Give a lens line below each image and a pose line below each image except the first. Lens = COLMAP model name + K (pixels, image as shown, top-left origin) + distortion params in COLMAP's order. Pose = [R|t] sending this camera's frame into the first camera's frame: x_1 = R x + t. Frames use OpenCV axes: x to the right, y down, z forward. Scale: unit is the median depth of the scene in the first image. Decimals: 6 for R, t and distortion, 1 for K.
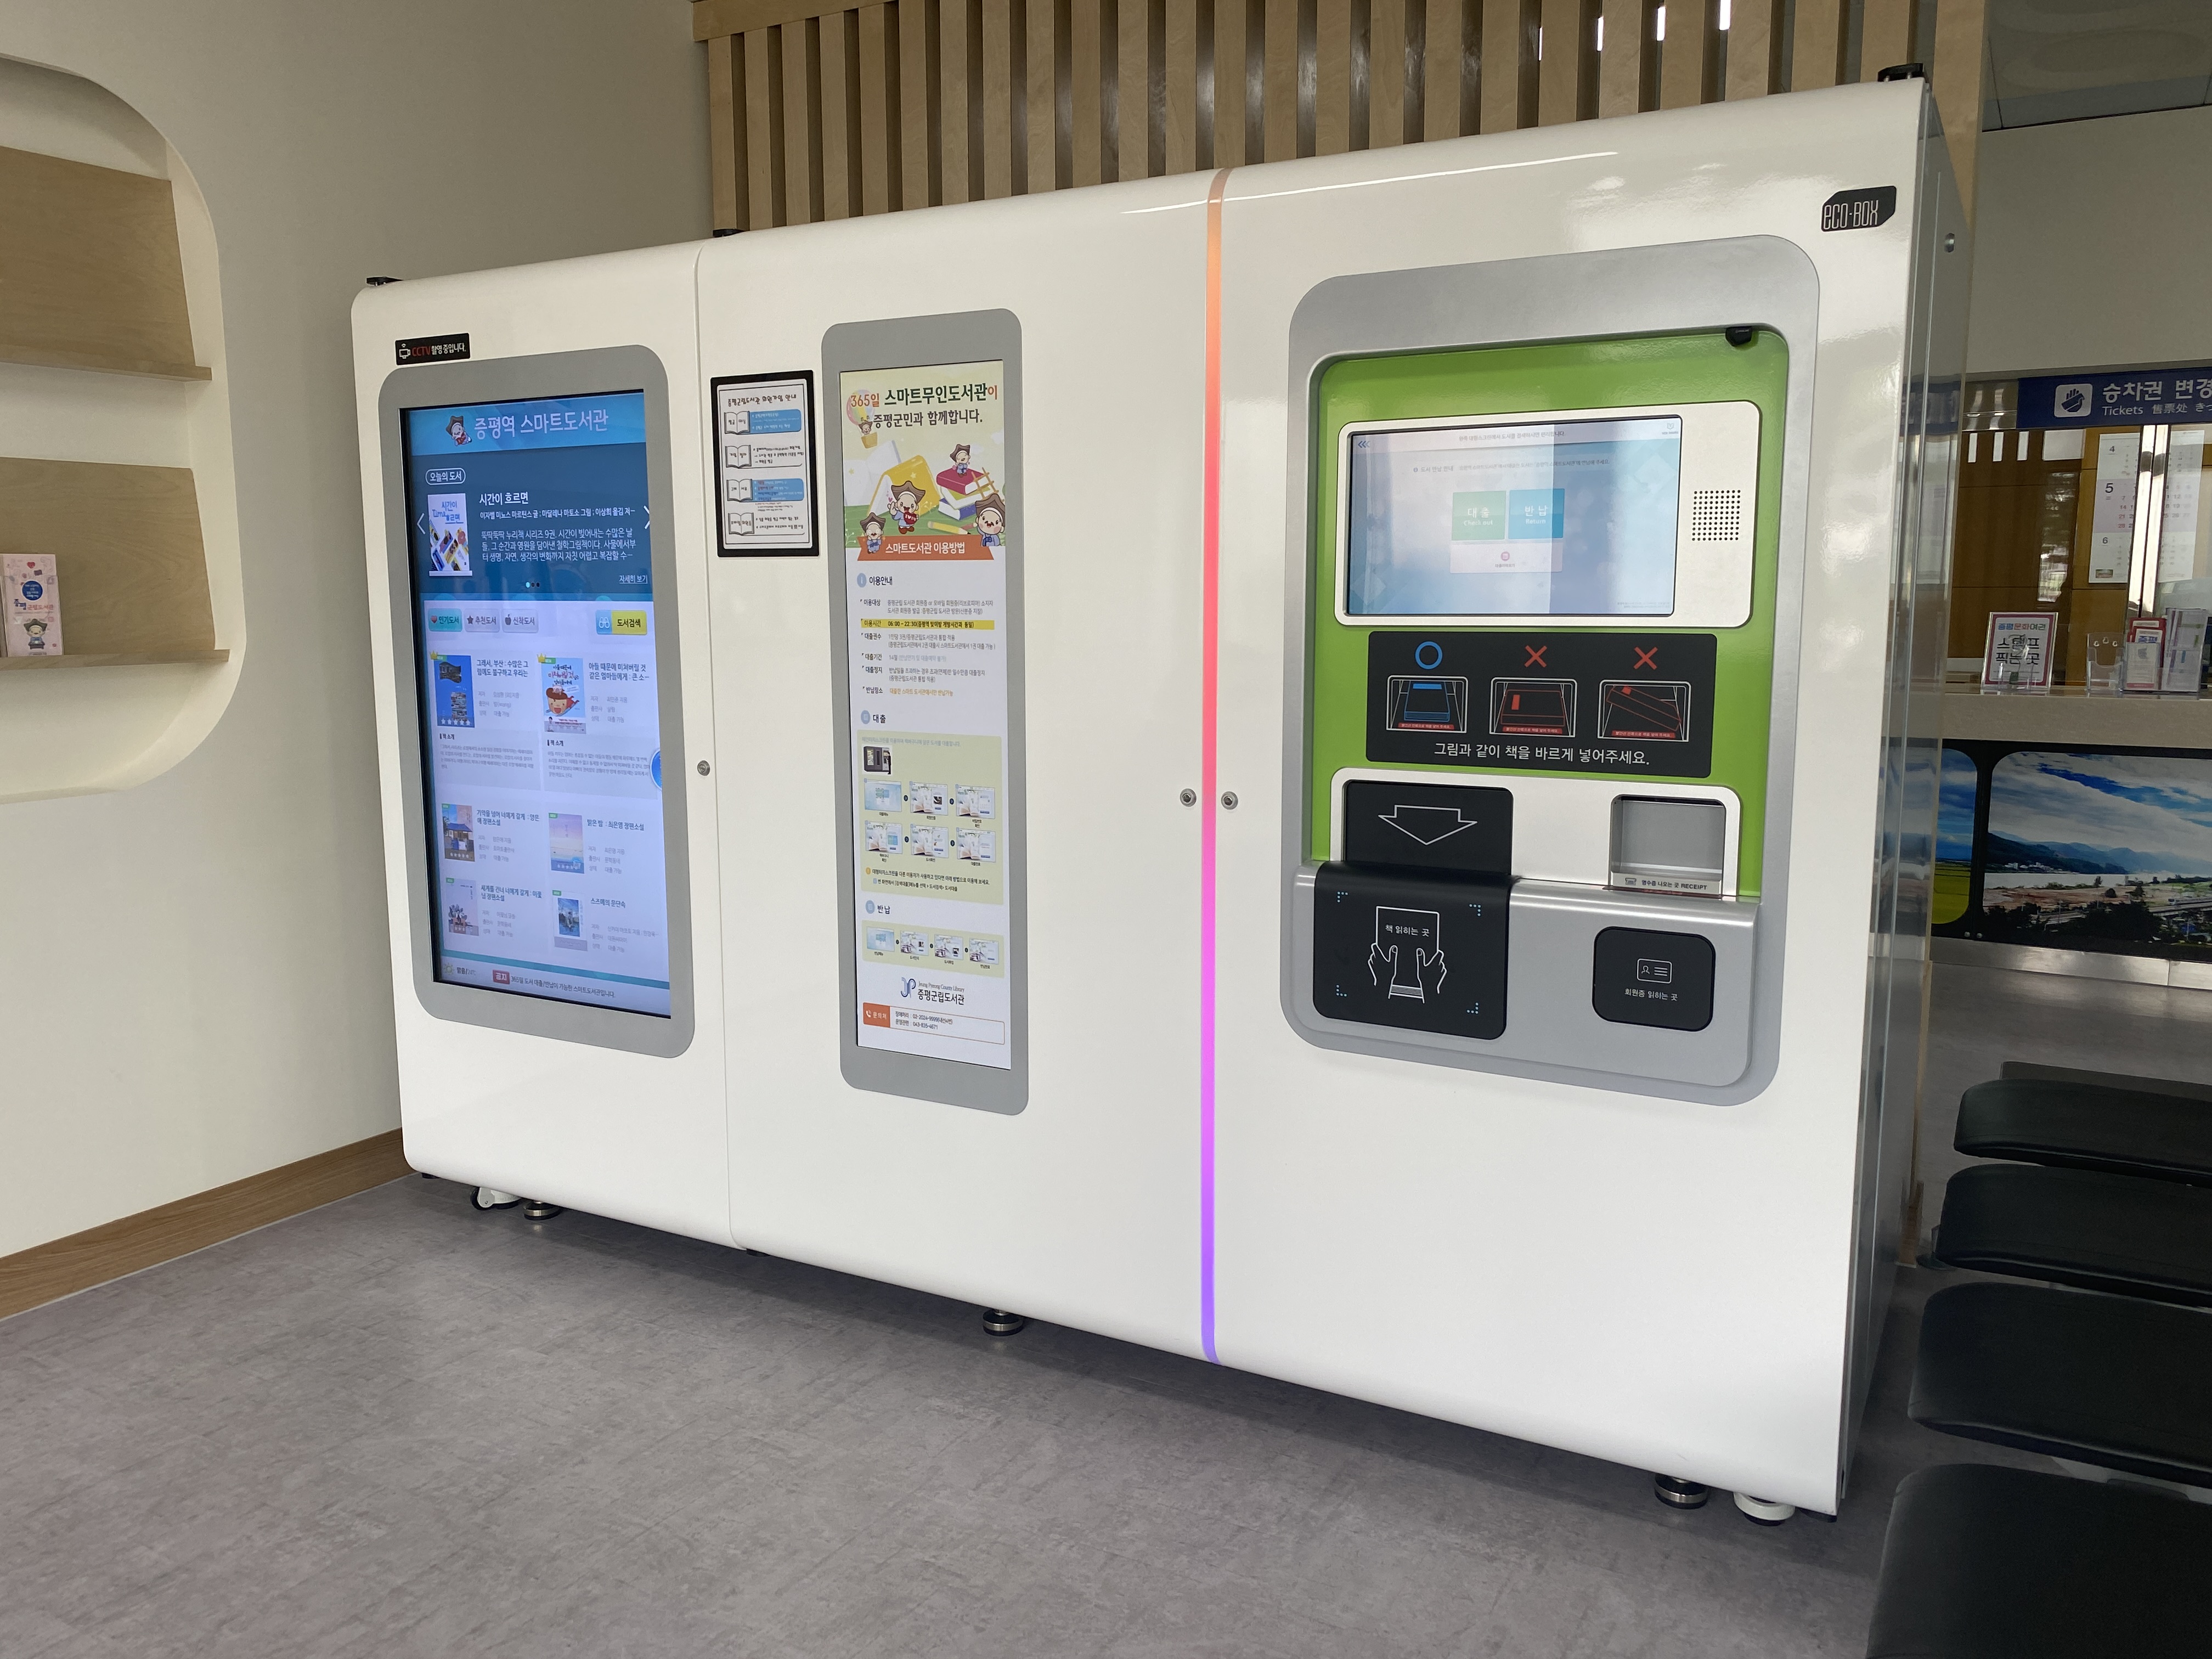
lens RADIAL K [[1714.2, 0, 1104.1], [0, 1714.2, 830.8], [0, 0, 1]] dist [0.028211, -0.014862]
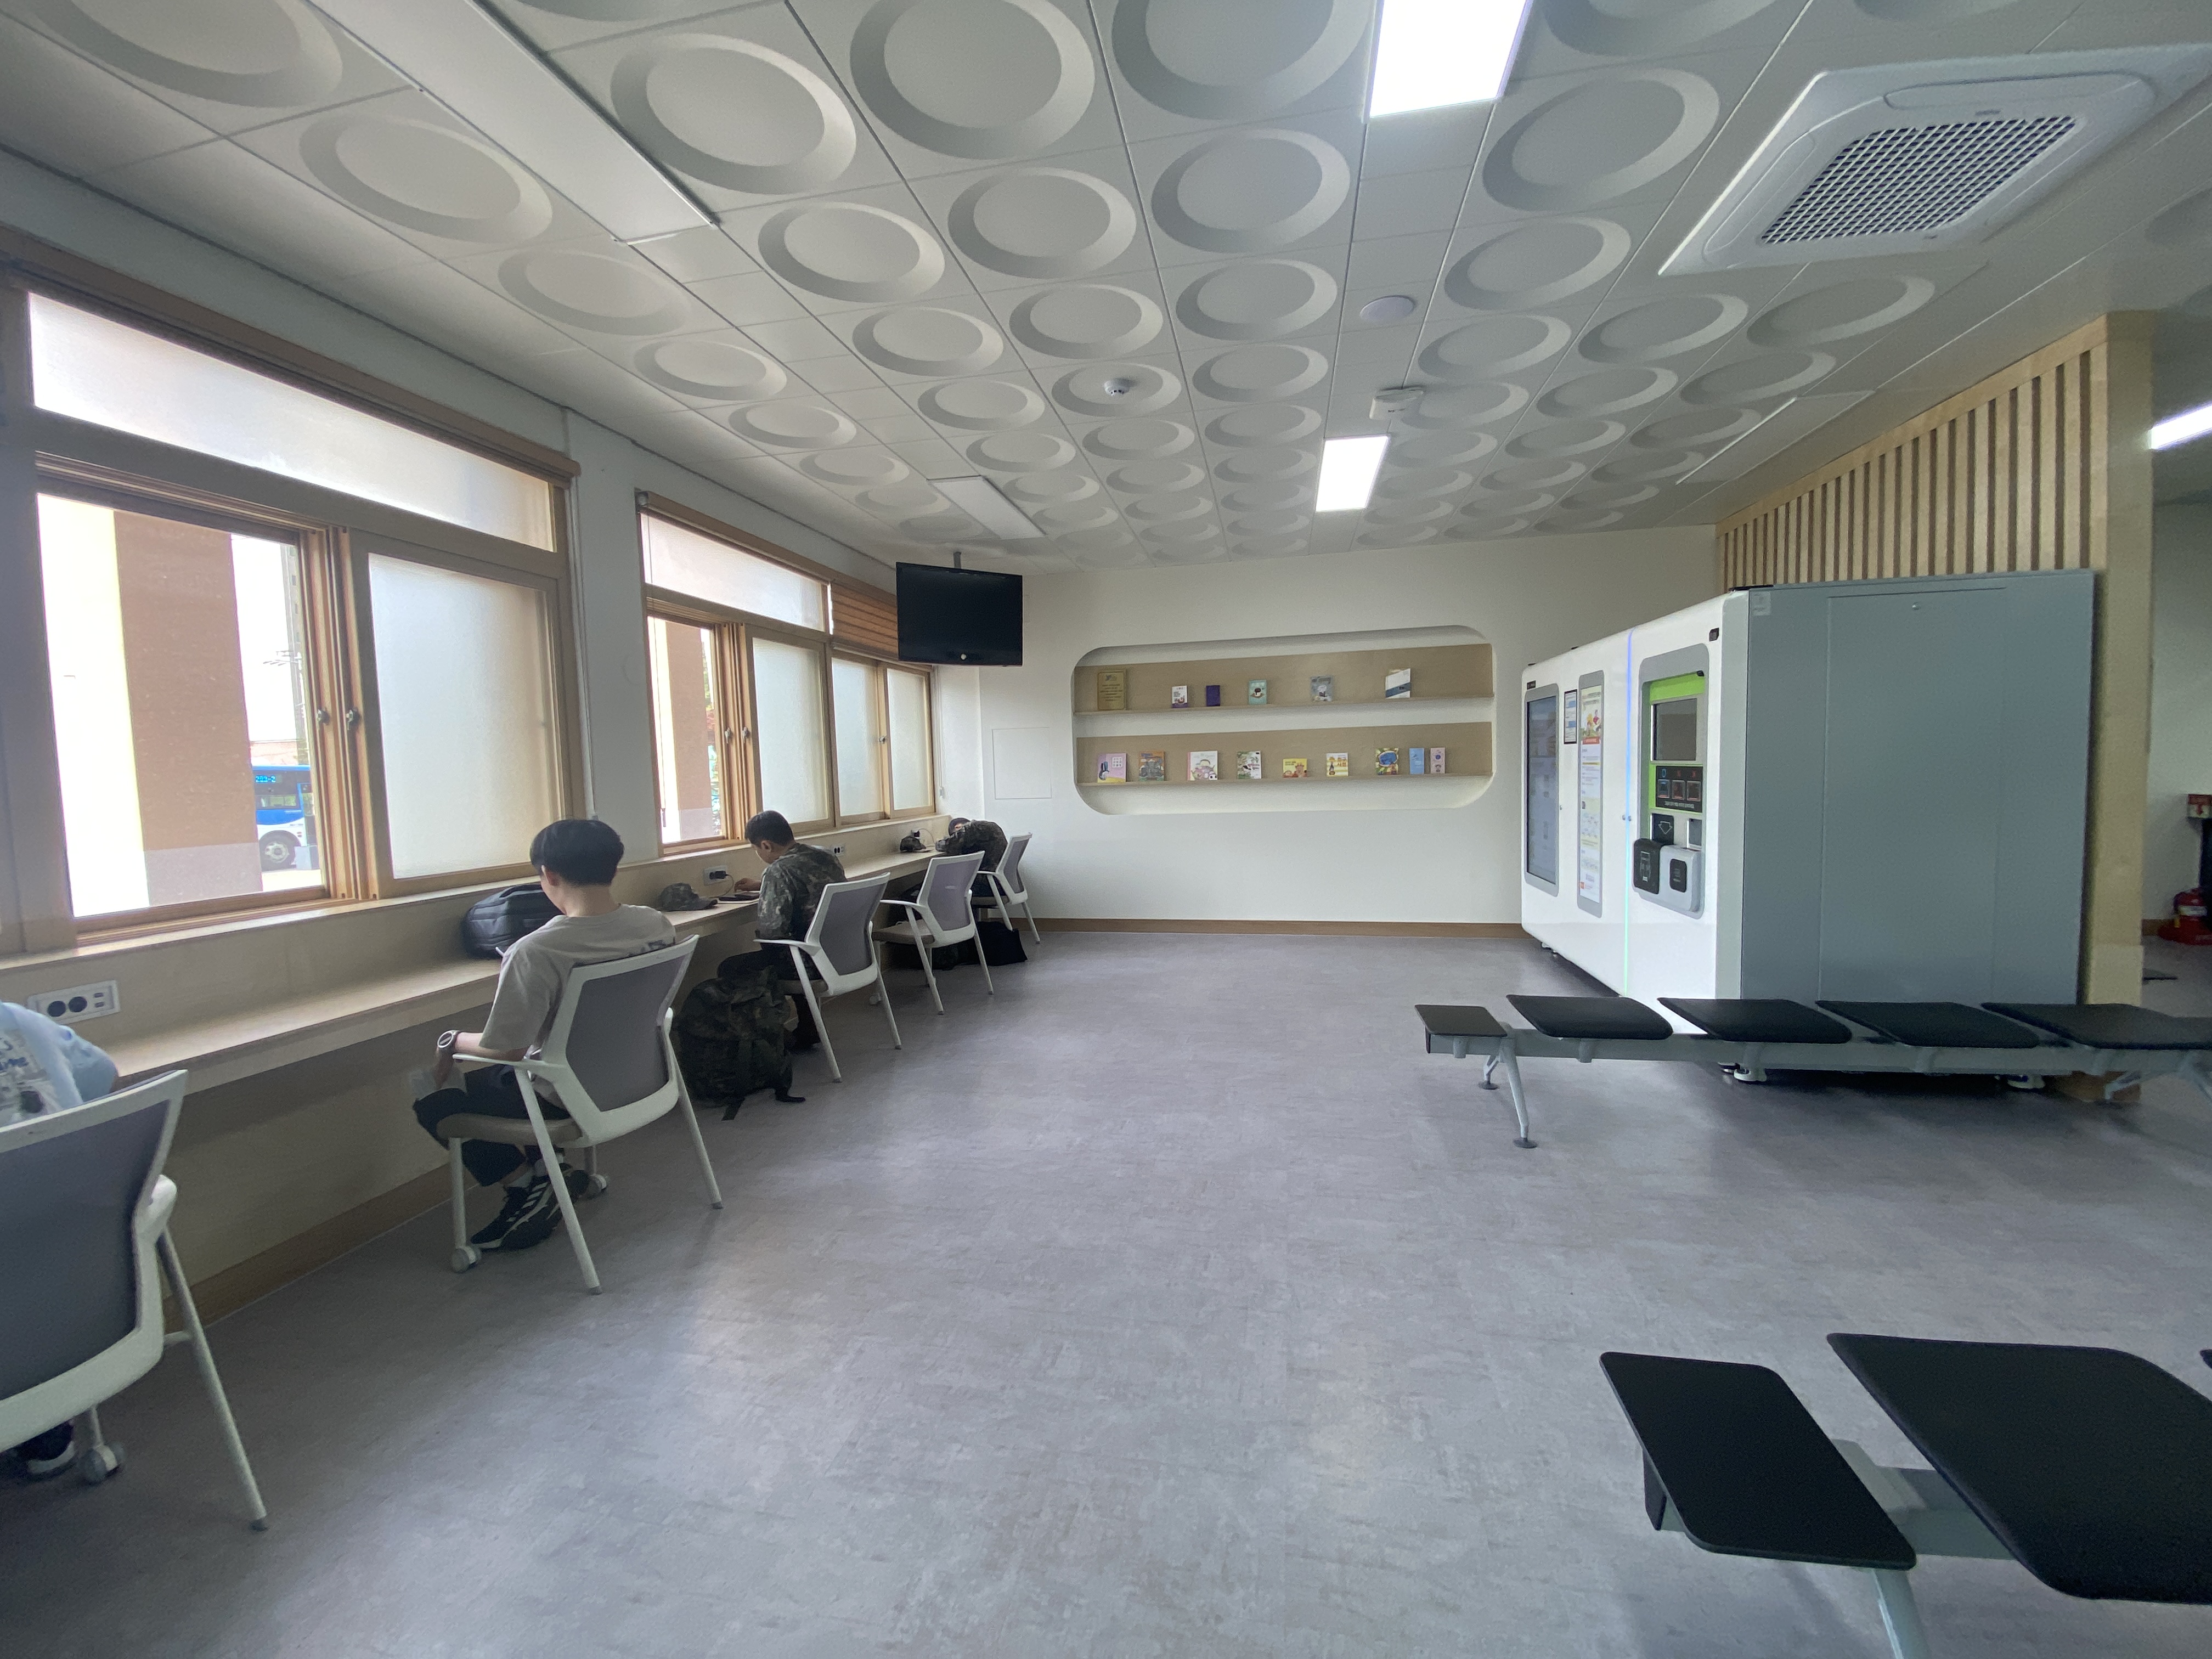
lens RADIAL K [[911.7, 0, 1095.0], [0, 911.7, 824.5], [0, 0, 1]] dist [-0.004747, -0.000511]
pose [[0.304099, 0.058317, -0.950854, 1.110485], [-0.109690, 0.993629, 0.025859, 0.046220], [0.946304, 0.096436, 0.308558, -0.368625]]
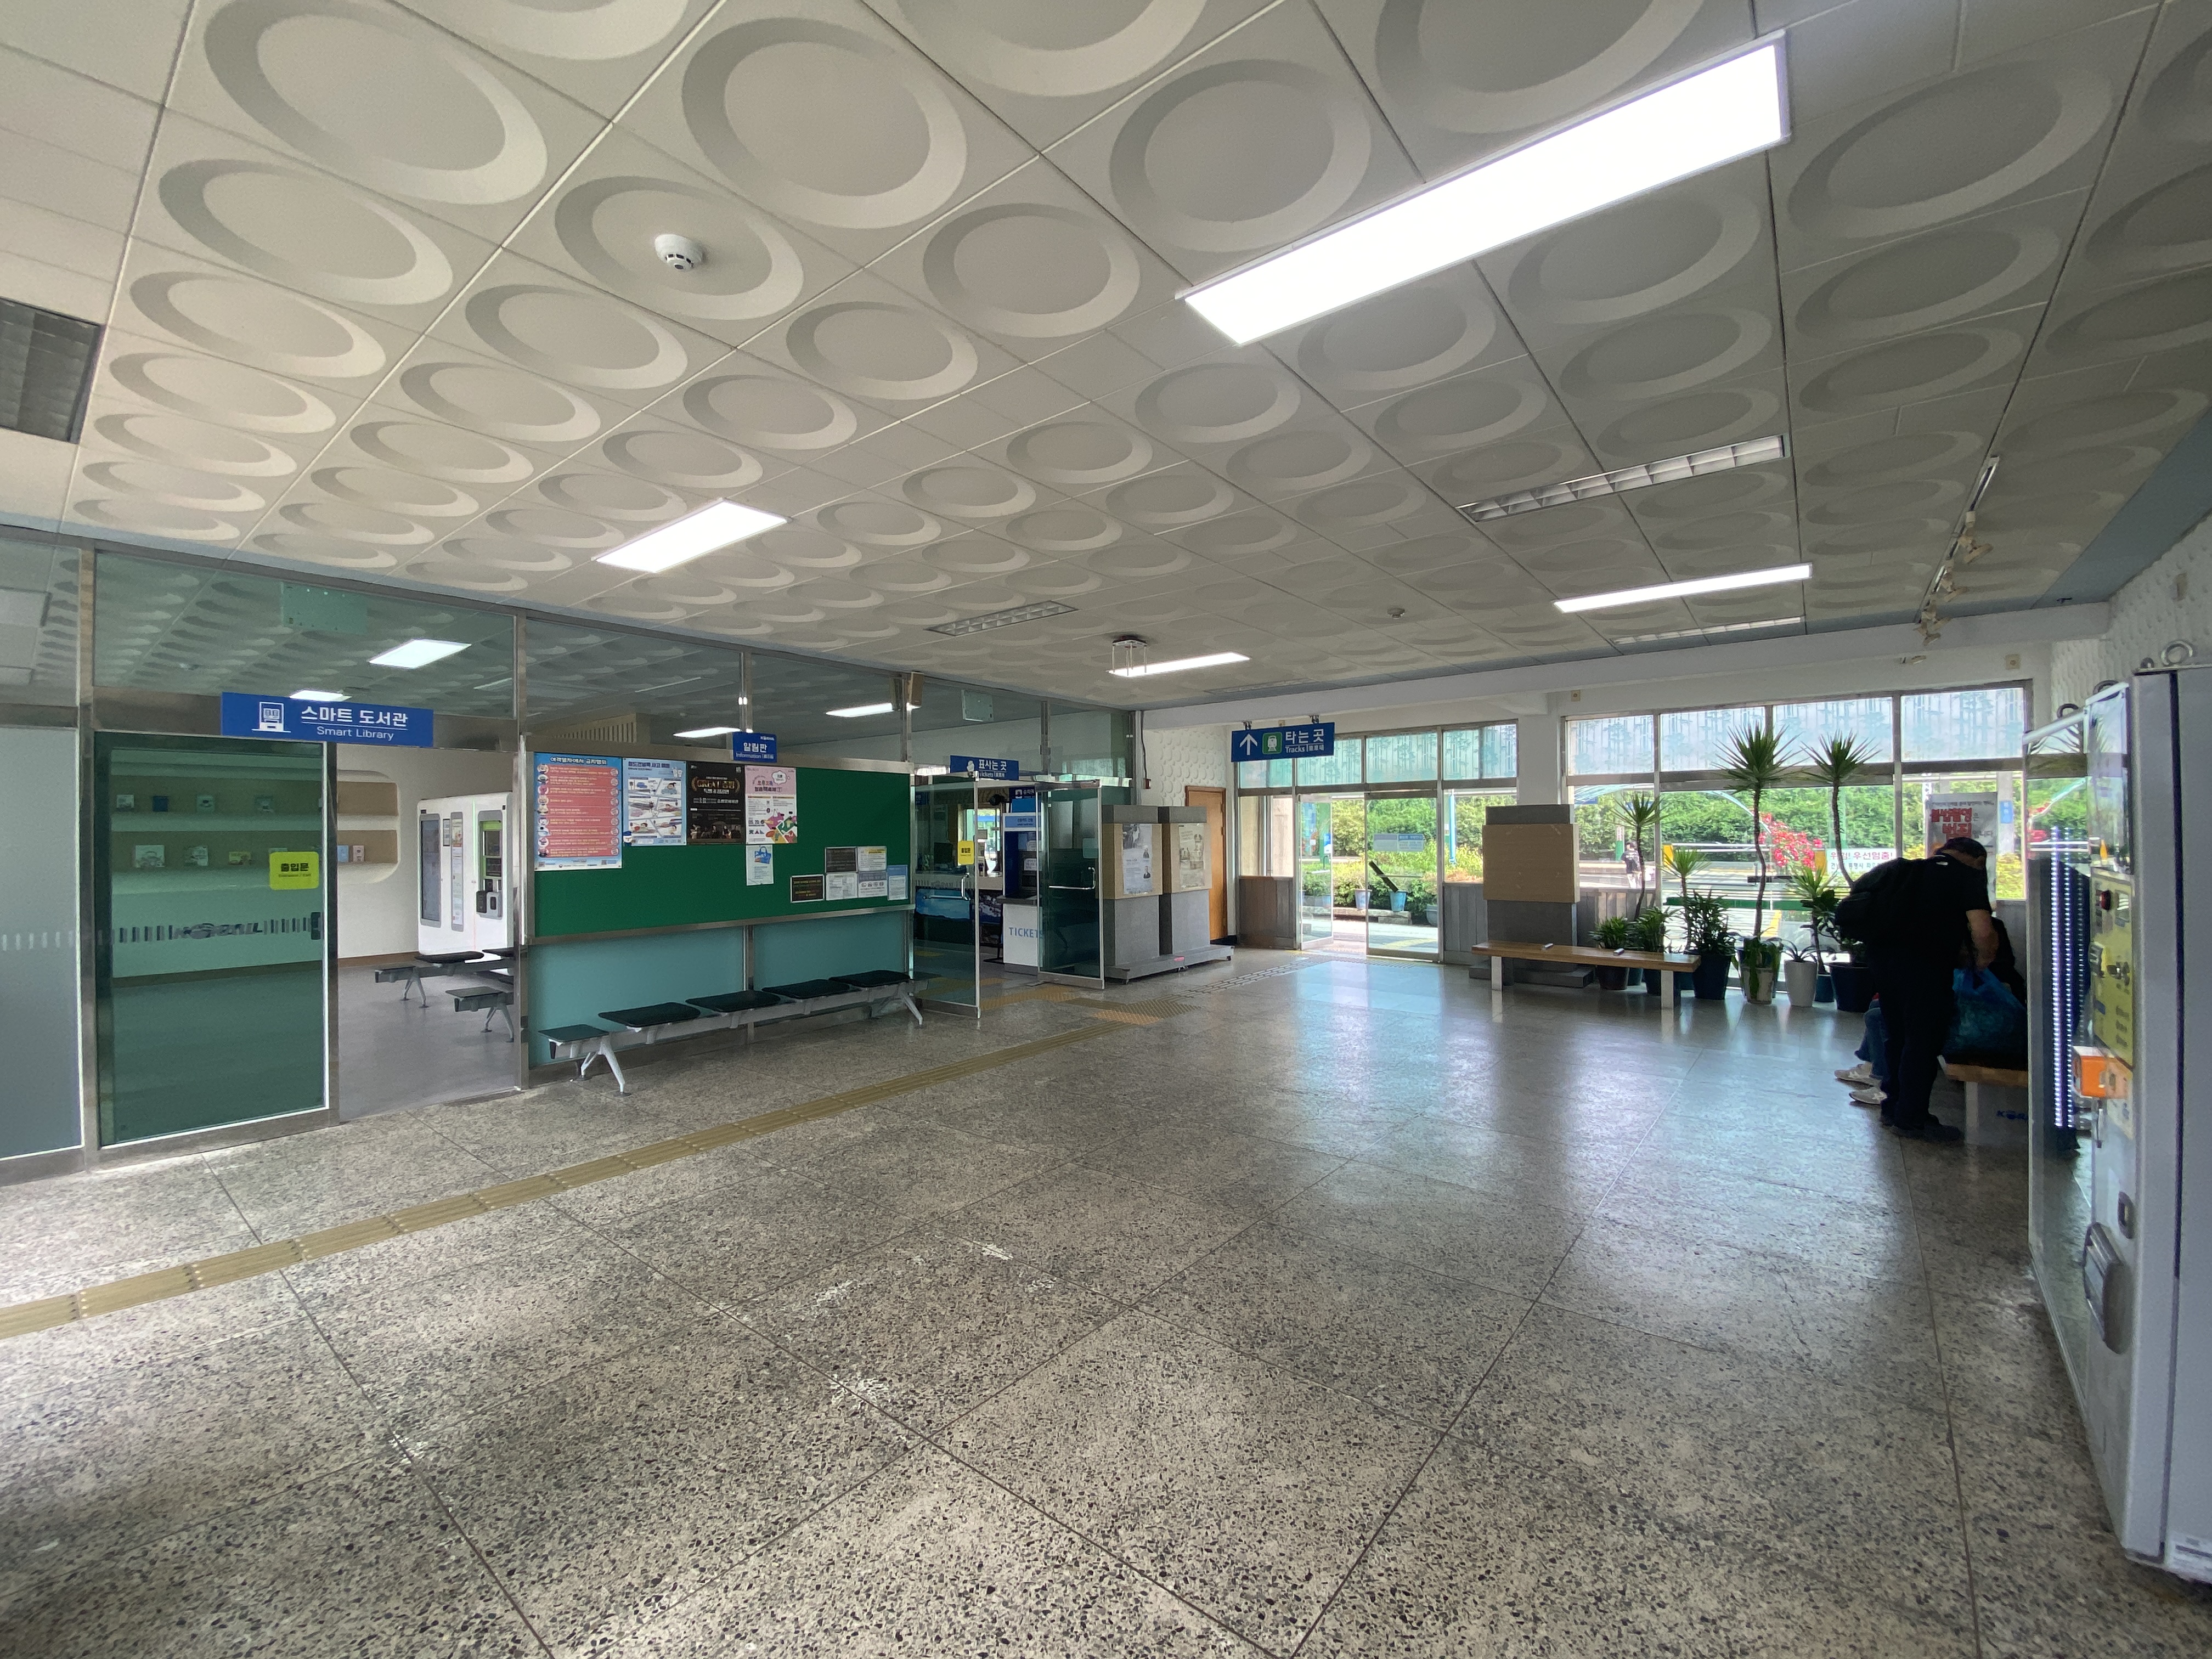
lens RADIAL K [[911.7, 0, 1093.2], [0, 911.7, 835.6], [0, 0, 1]] dist [-0.004747, -0.000511]
pose [[0.984063, -0.001703, -0.177811, 2.570812], [-0.023432, 0.989993, -0.139161, 0.201114], [0.176269, 0.141110, 0.974175, -1.749062]]
